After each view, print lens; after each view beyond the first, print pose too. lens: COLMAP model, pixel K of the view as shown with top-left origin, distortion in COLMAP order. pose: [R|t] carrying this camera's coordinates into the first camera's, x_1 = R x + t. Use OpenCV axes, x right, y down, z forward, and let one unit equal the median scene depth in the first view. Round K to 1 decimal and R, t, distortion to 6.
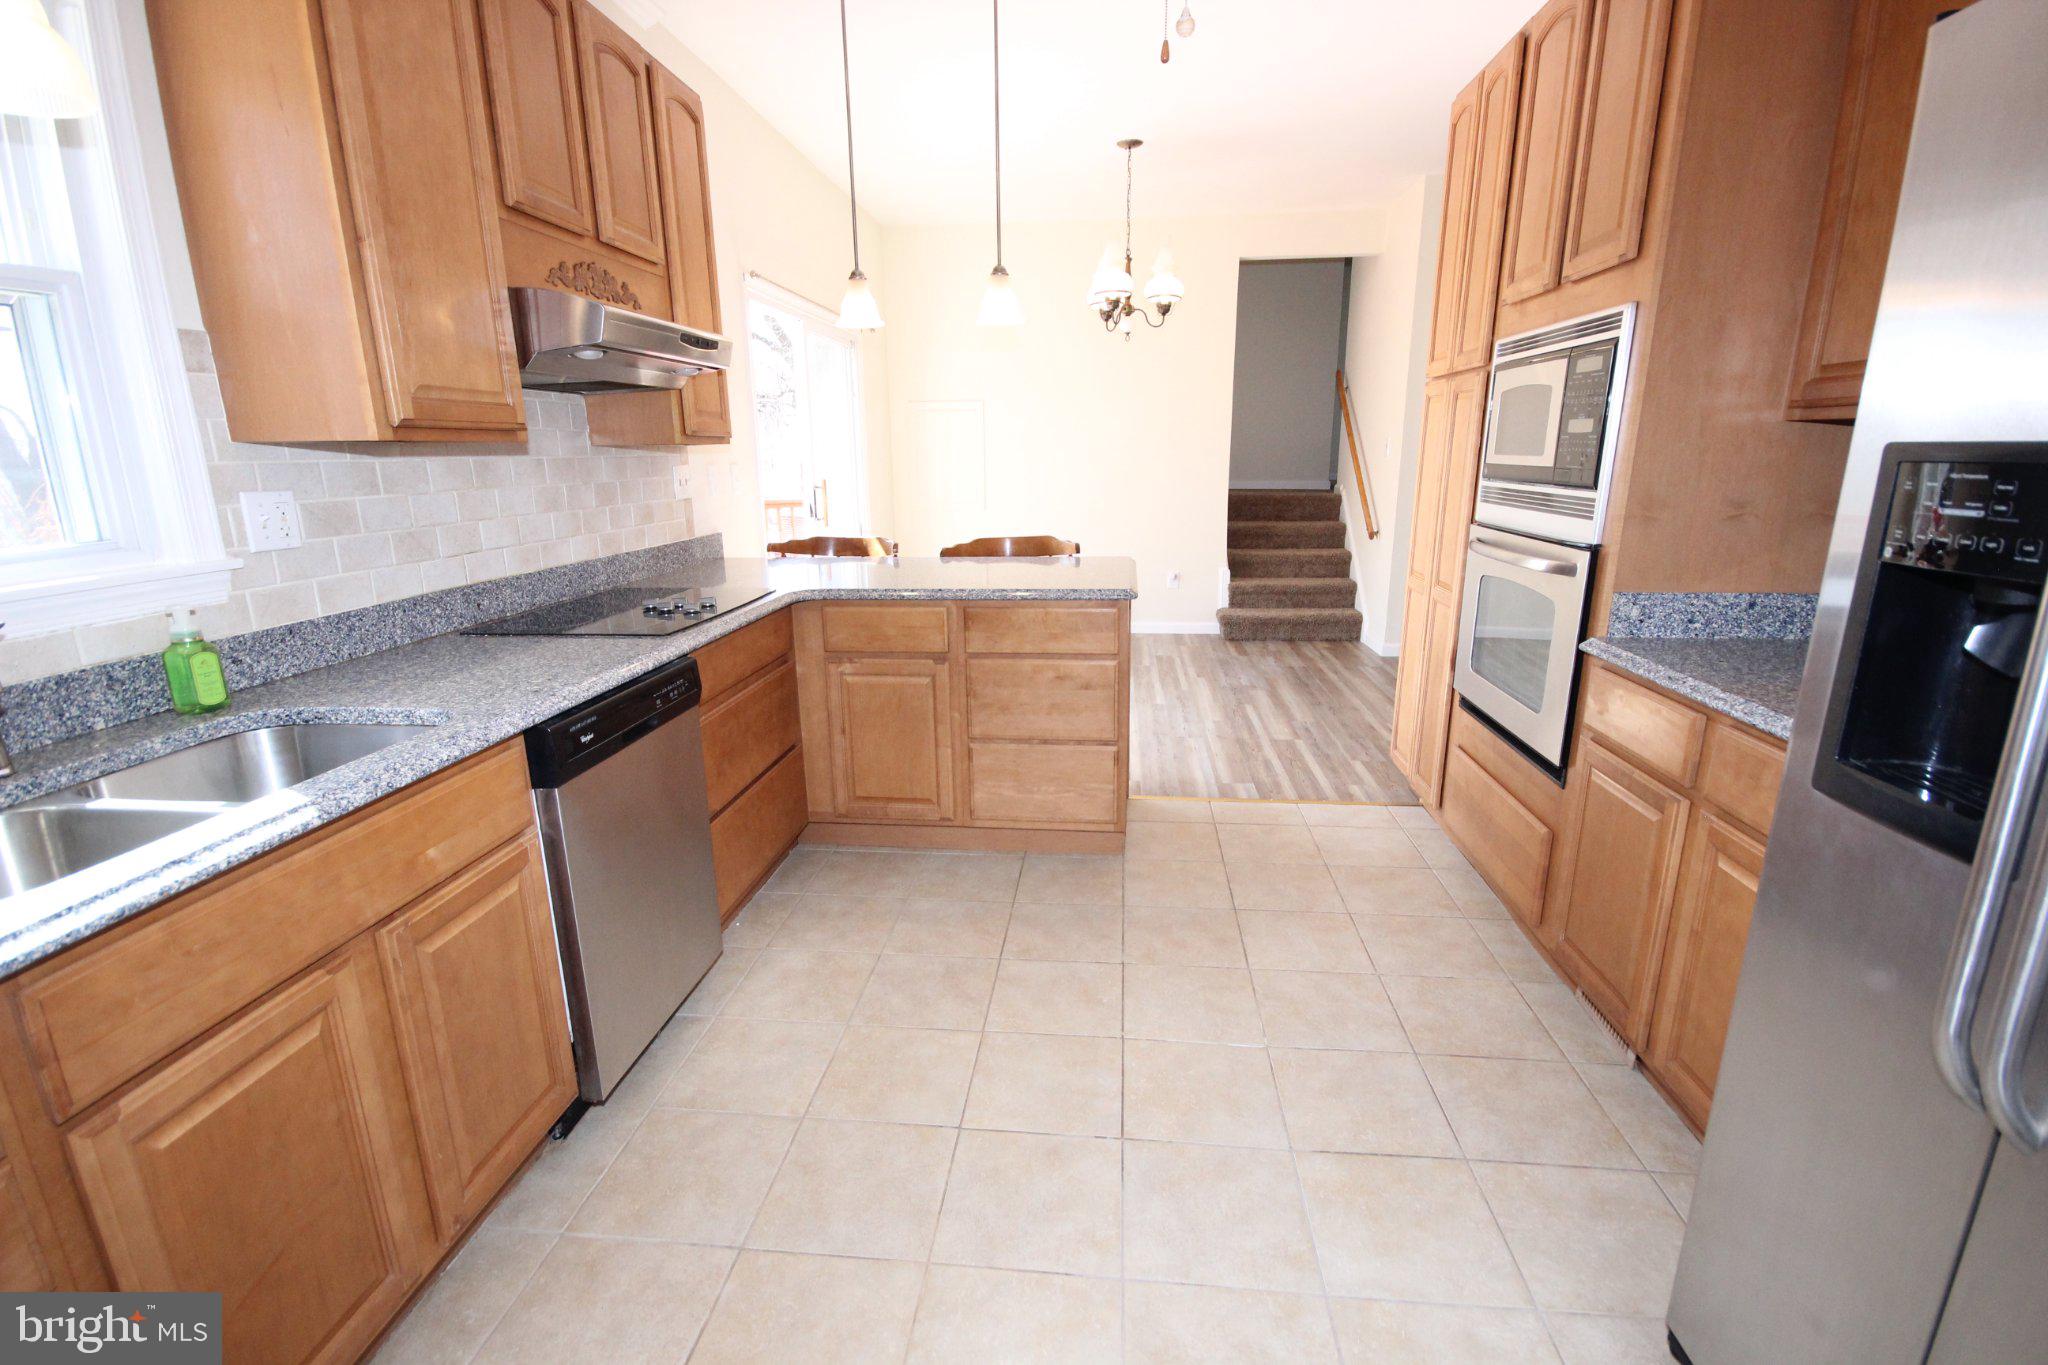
lens RADIAL K [[949.9, 0, 1027.0], [0, 949.9, 695.4], [0, 0, 1]] dist [0.006686, -0.008428]
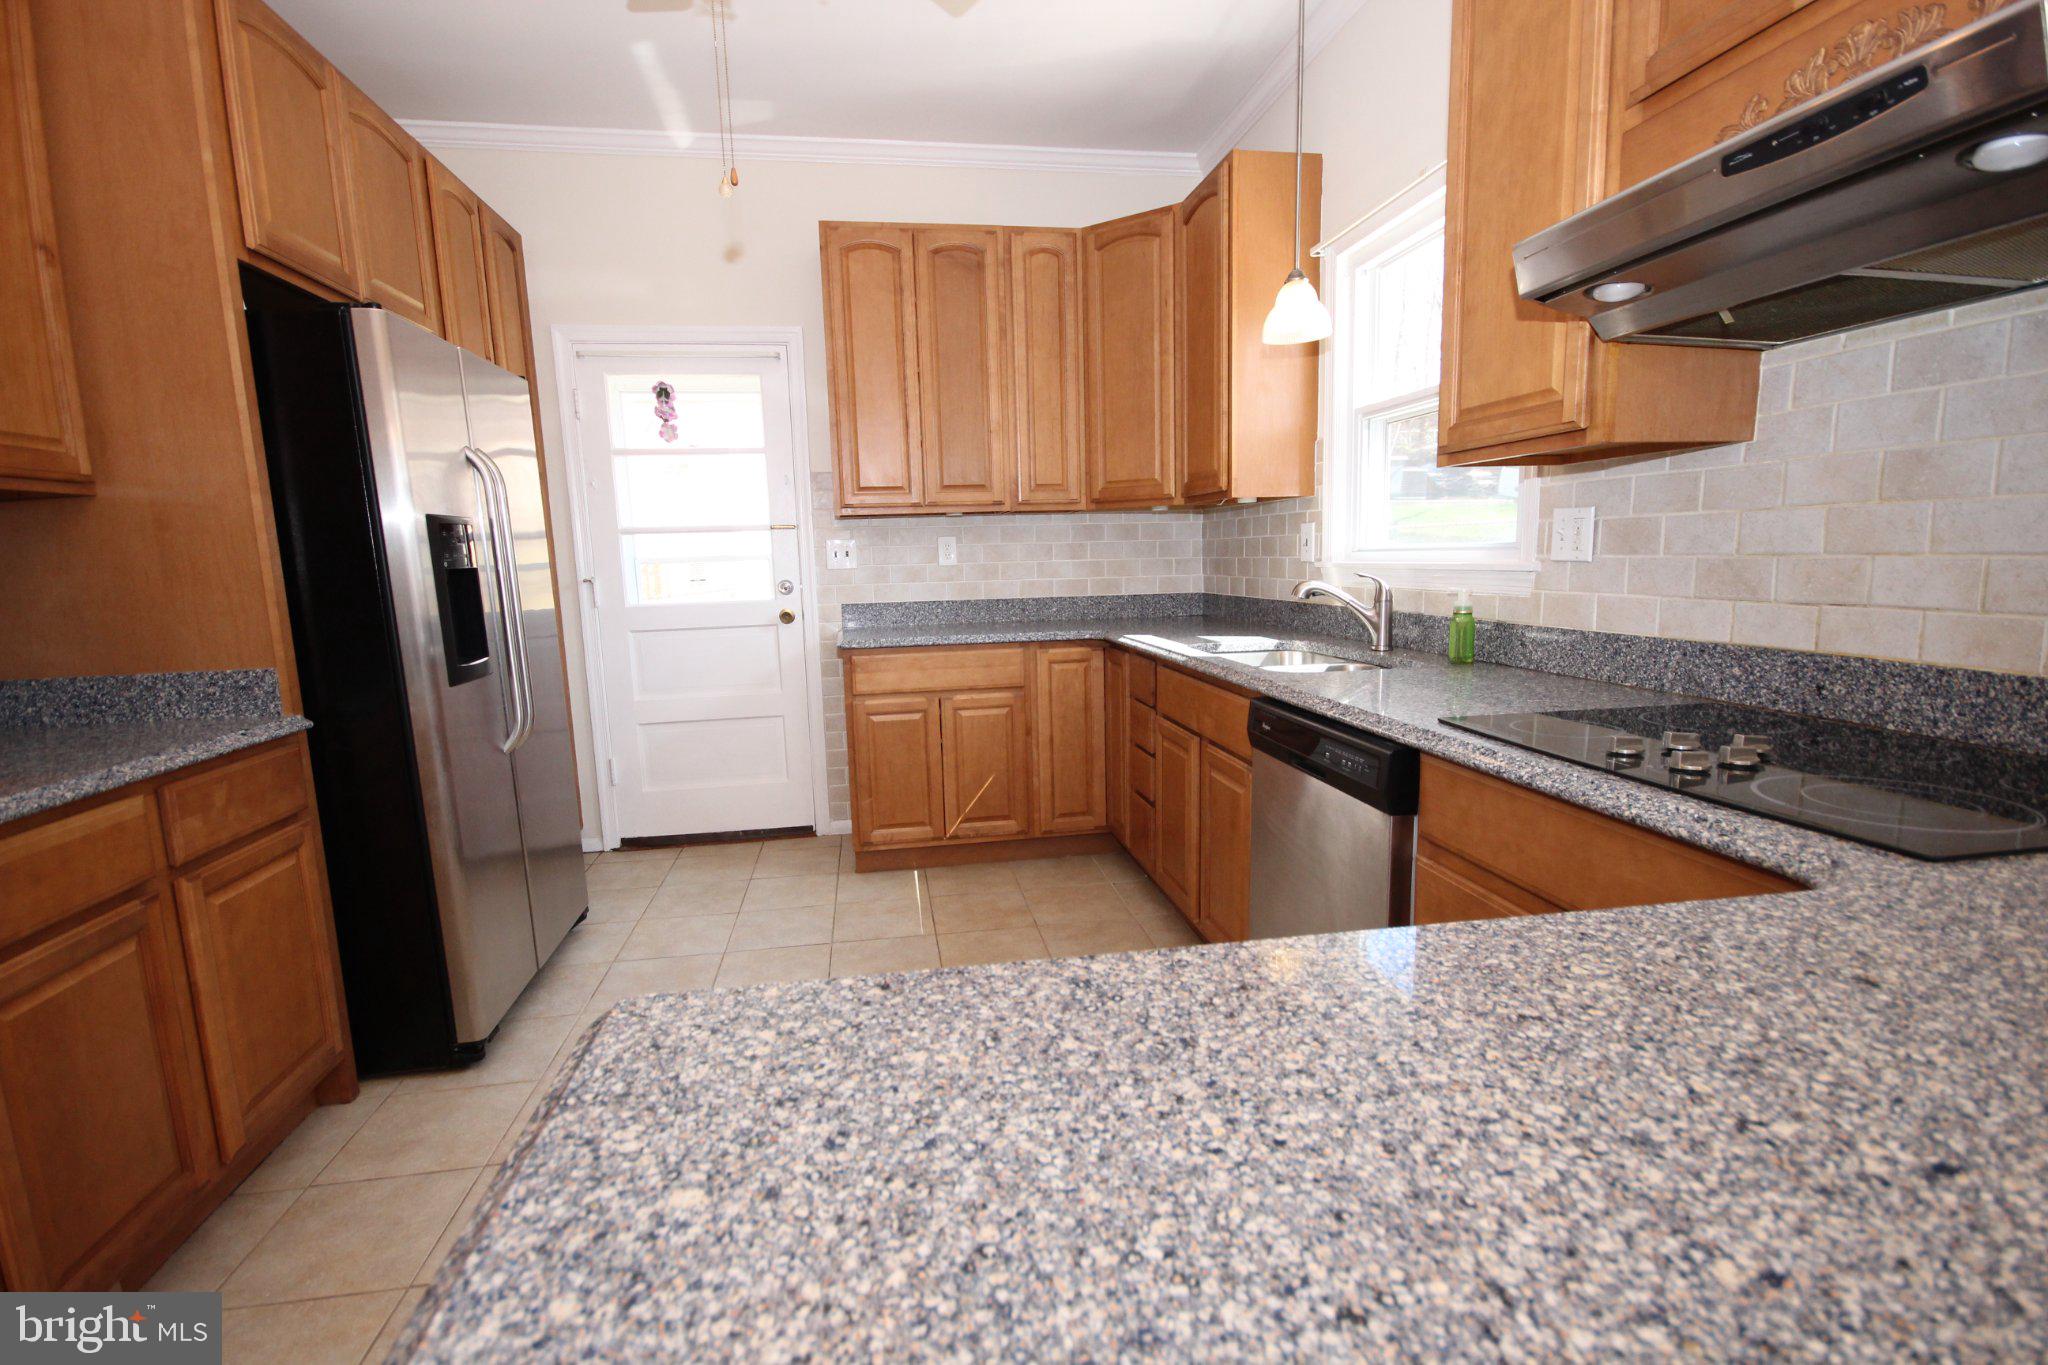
lens RADIAL K [[949.9, 0, 1021.5], [0, 949.9, 694.0], [0, 0, 1]] dist [0.006686, -0.008428]
pose [[-0.966458, 0.073842, -0.245978, 0.075449], [-0.027937, 0.921863, 0.386507, -0.300030], [0.255299, 0.380415, -0.888880, 1.345348]]
